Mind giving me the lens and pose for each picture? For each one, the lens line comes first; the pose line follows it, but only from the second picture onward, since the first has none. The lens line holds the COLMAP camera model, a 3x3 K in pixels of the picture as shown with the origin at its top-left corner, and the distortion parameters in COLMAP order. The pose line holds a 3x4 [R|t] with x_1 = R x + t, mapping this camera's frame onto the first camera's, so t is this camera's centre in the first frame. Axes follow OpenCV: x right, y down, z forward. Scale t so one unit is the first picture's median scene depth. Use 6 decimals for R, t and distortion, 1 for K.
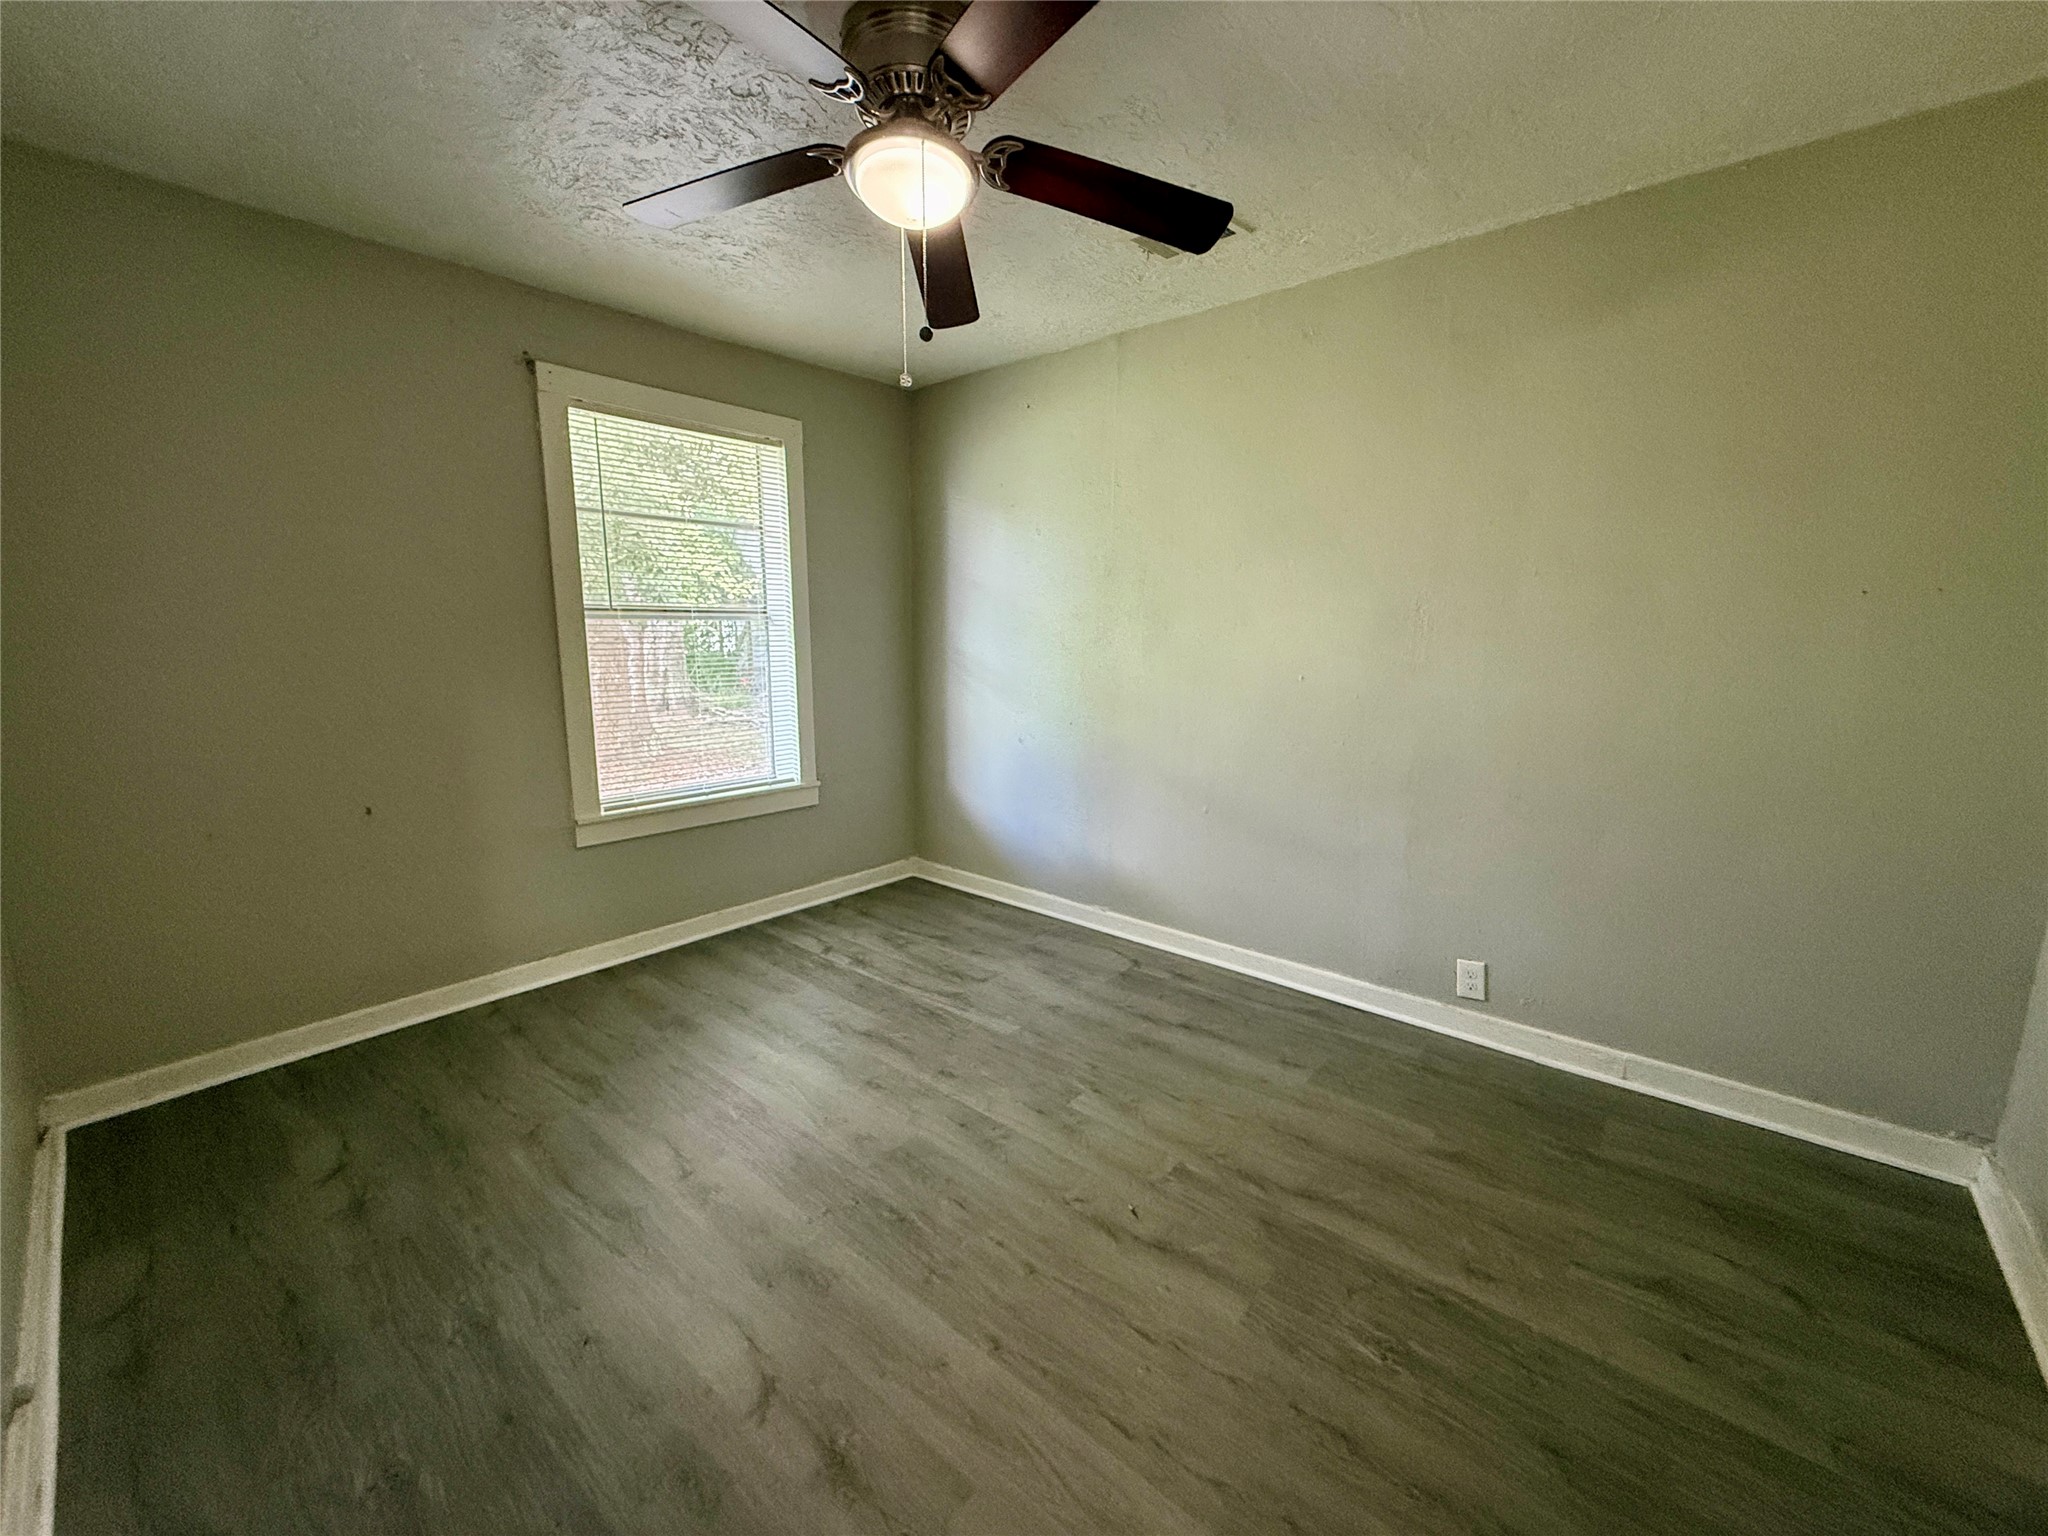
lens RADIAL K [[826.2, 0, 1019.0], [0, 826.2, 764.5], [0, 0, 1]] dist [0.001386, -0.000195]
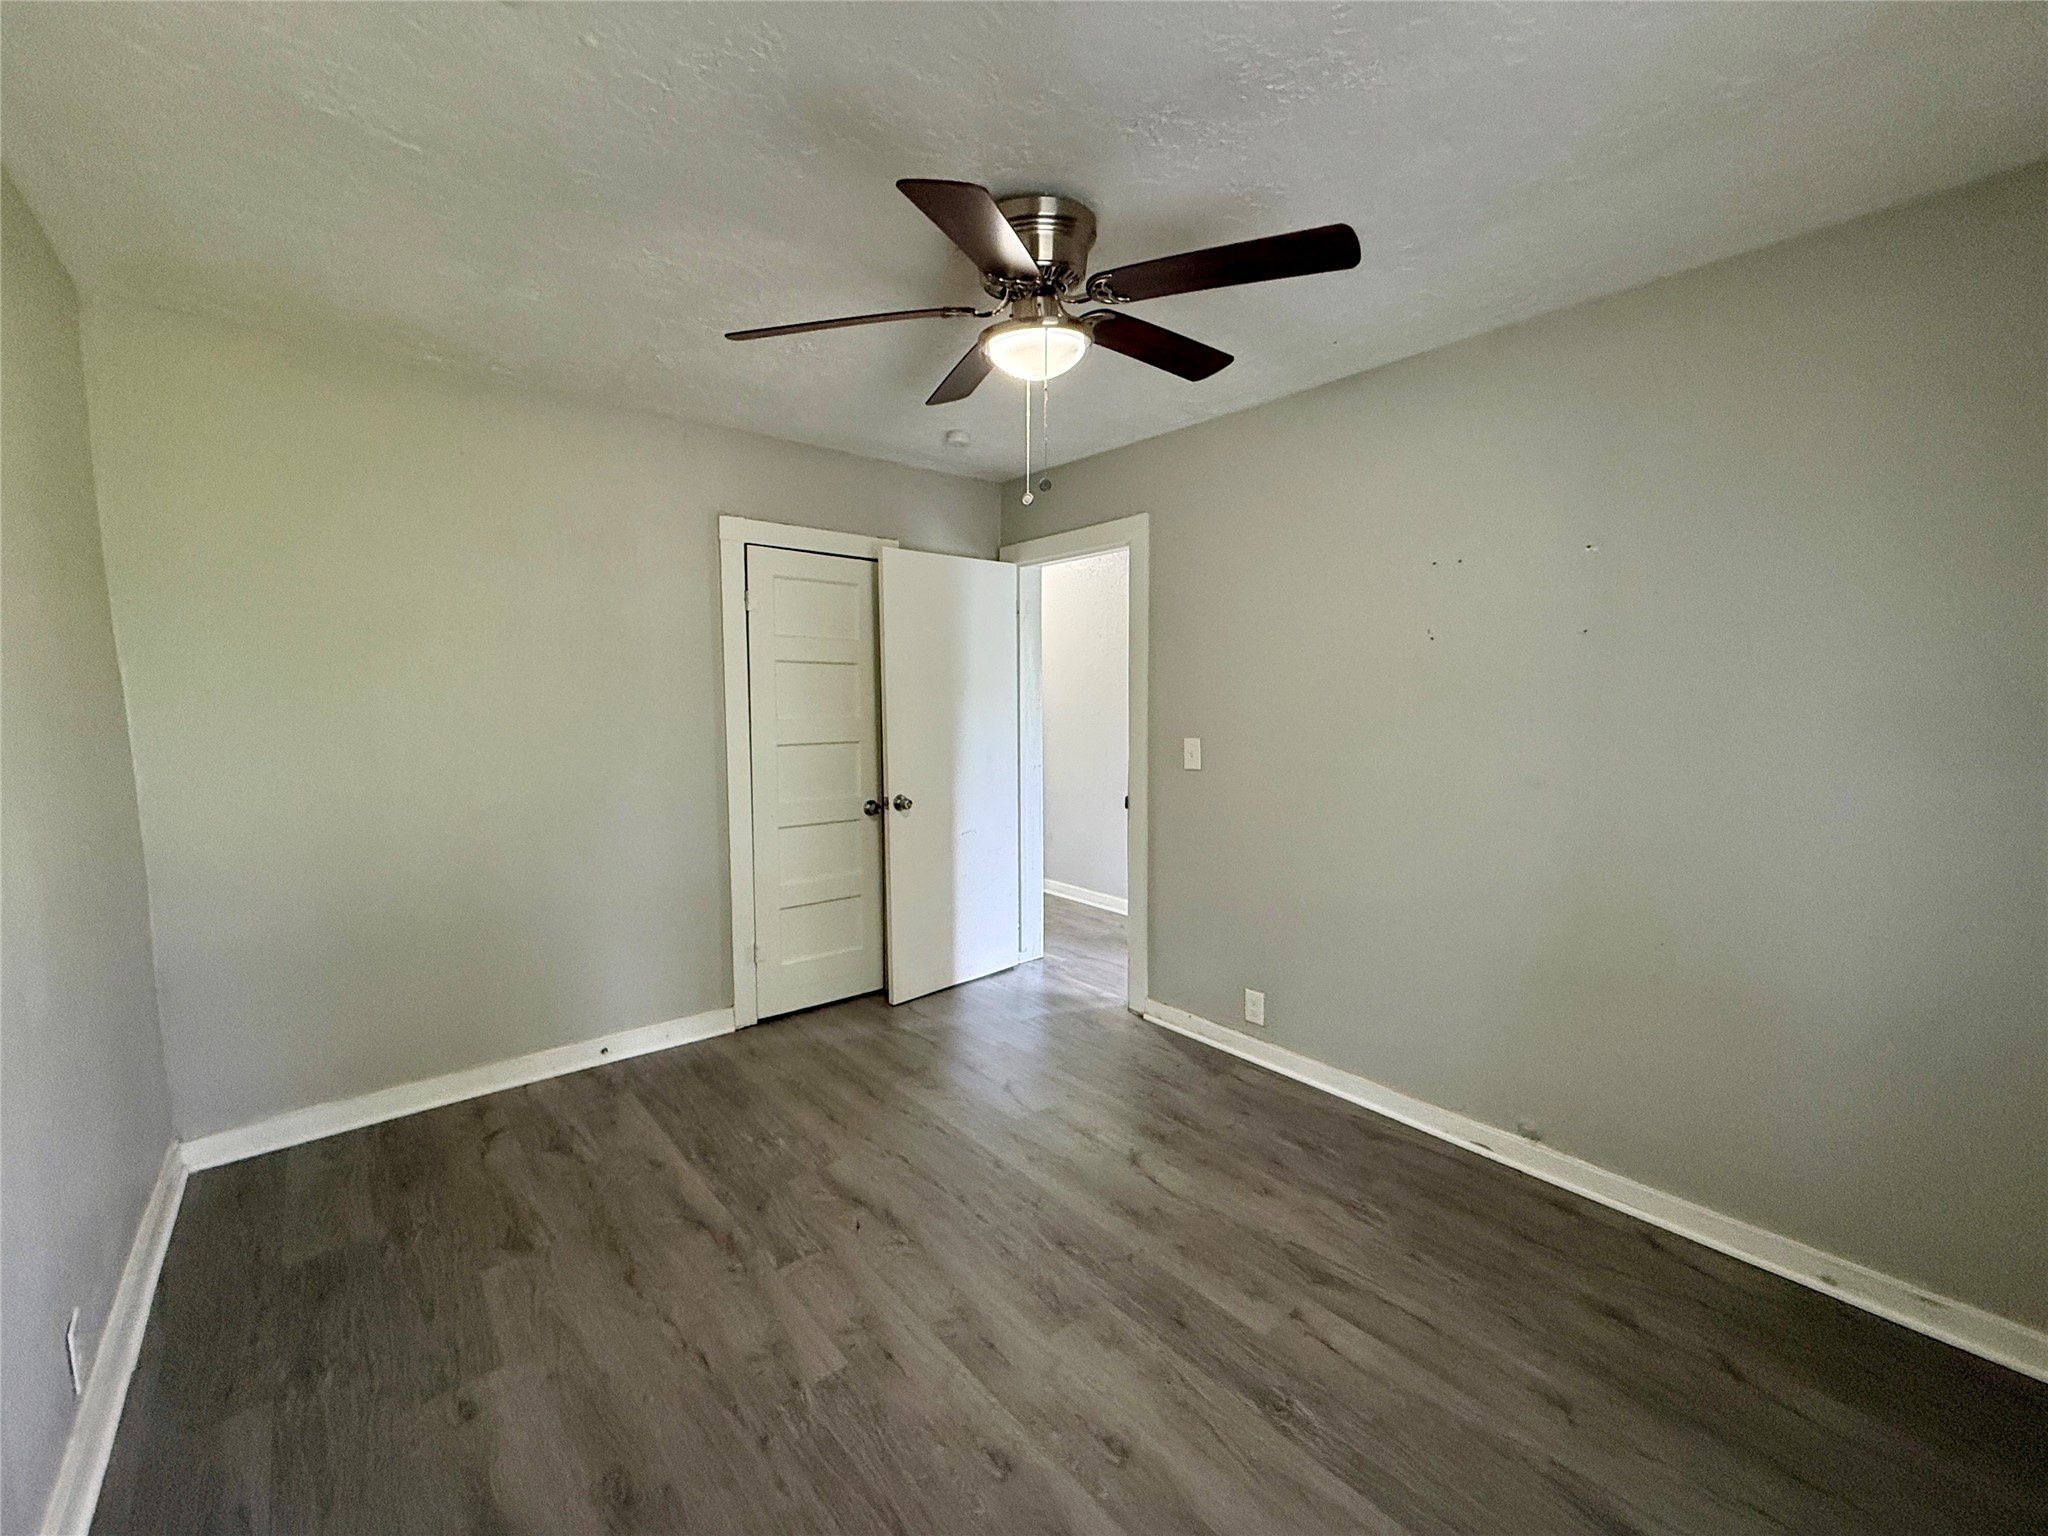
lens RADIAL K [[826.2, 0, 1019.0], [0, 826.2, 764.5], [0, 0, 1]] dist [0.001386, -0.000195]
pose [[-0.988658, -0.013313, 0.149590, -0.234902], [0.026270, 0.965376, 0.259537, -0.355941], [-0.147866, 0.260523, -0.954077, 1.824351]]
